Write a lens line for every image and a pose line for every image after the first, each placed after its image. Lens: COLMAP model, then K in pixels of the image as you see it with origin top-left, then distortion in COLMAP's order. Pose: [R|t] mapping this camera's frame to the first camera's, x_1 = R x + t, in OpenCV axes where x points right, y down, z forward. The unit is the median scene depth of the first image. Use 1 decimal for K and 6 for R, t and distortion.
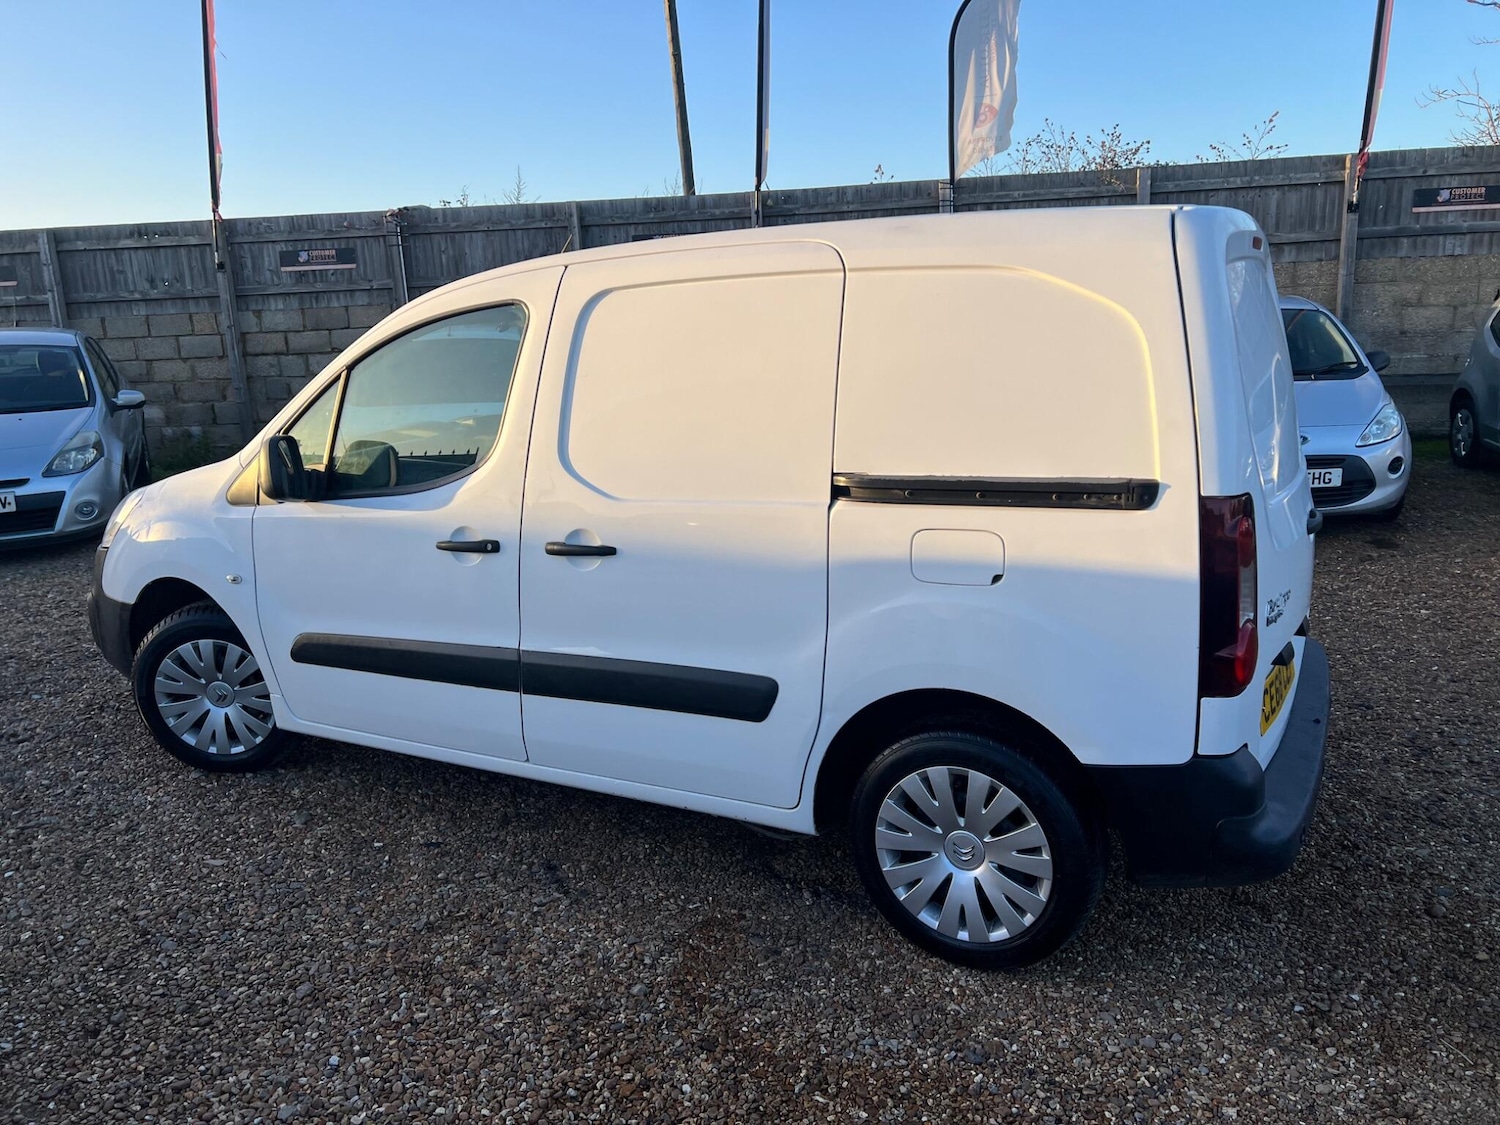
lens RADIAL K [[1076.0, 0, 757.1], [0, 1076.0, 552.0], [0, 0, 1]] dist [0.060502, -0.059584]
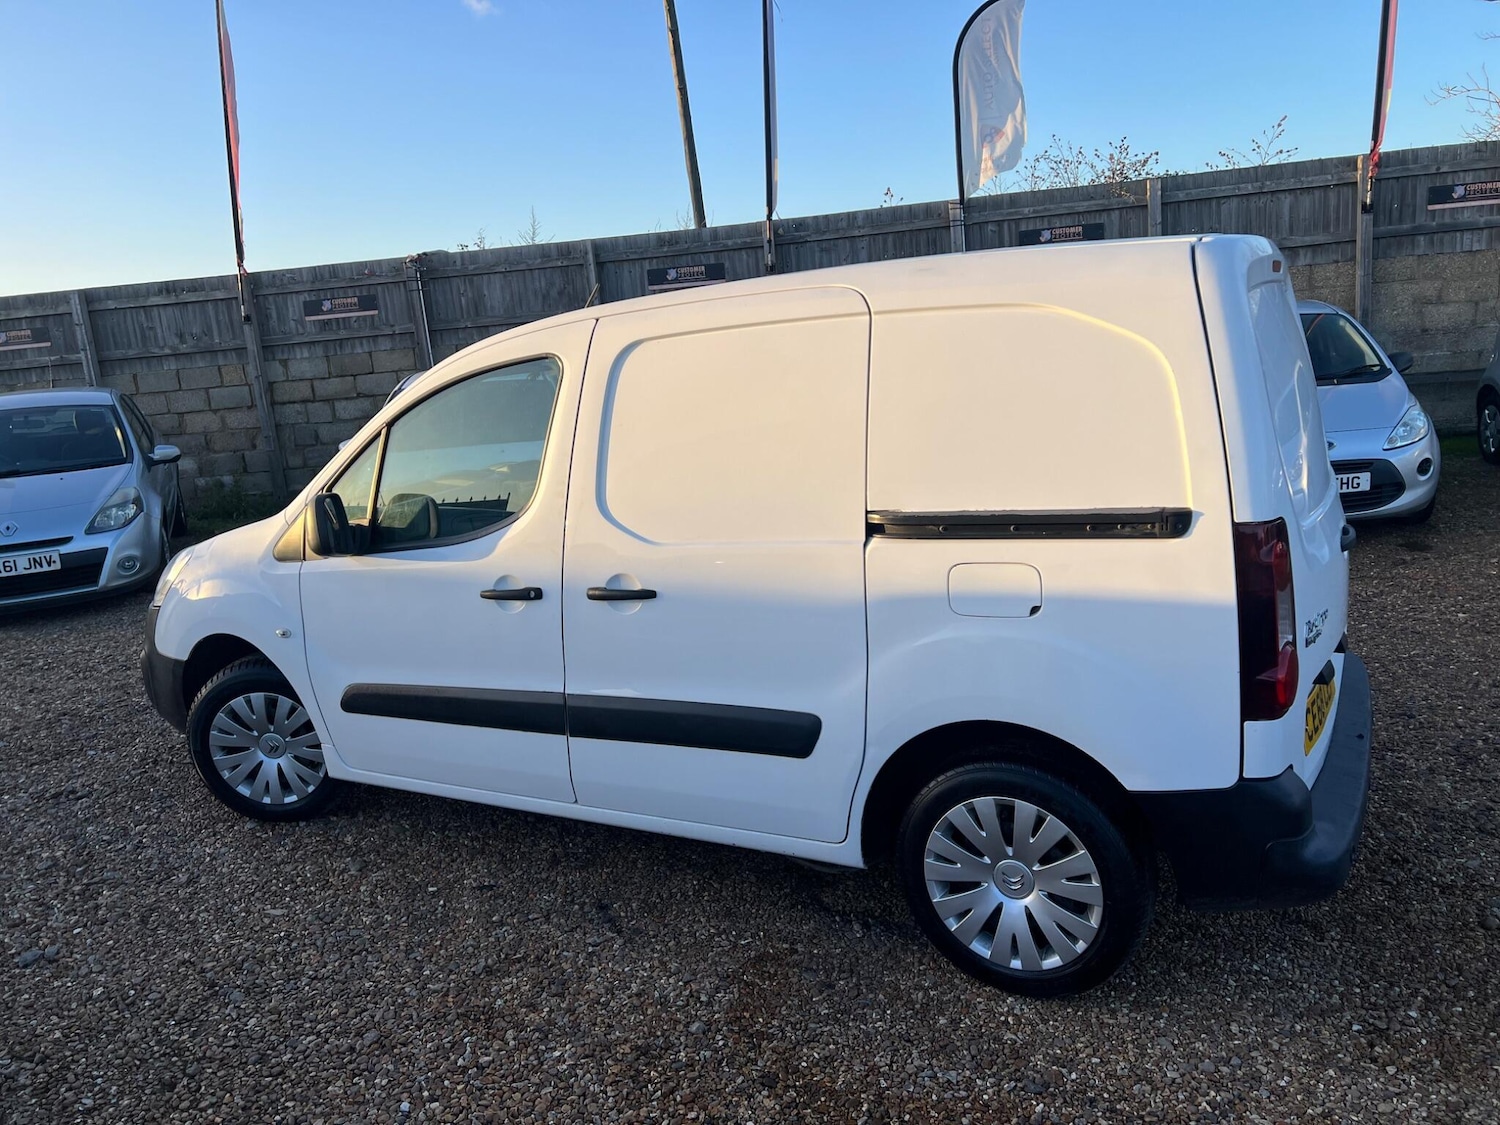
lens RADIAL K [[1076.0, 0, 751.5], [0, 1076.0, 554.4], [0, 0, 1]] dist [0.060502, -0.059584]
pose [[0.998870, -0.040629, -0.024656, -0.013366], [0.040197, 0.999034, -0.017772, -0.016605], [0.025354, 0.016761, 0.999538, -0.018909]]
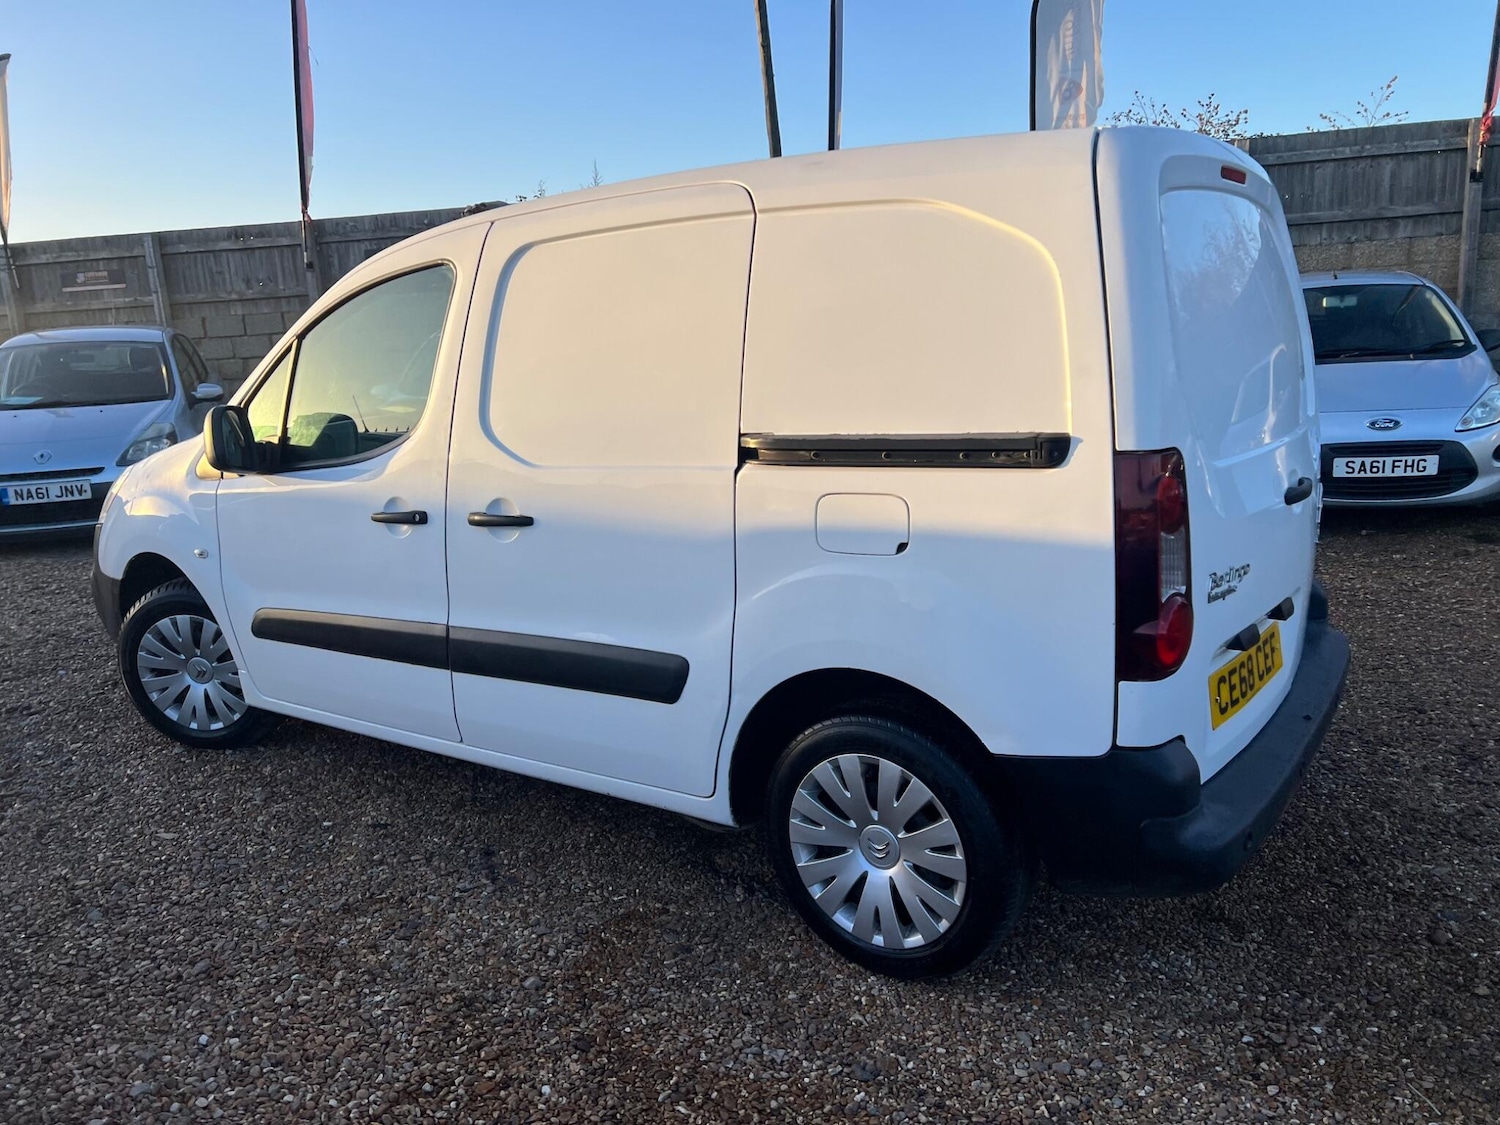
lens RADIAL K [[1076.0, 0, 763.1], [0, 1076.0, 565.6], [0, 0, 1]] dist [0.060502, -0.059584]
pose [[0.994708, 0.009364, -0.102318, 0.162405], [-0.008348, 0.999912, 0.010352, 0.025815], [0.102406, -0.009443, 0.994698, 0.074875]]
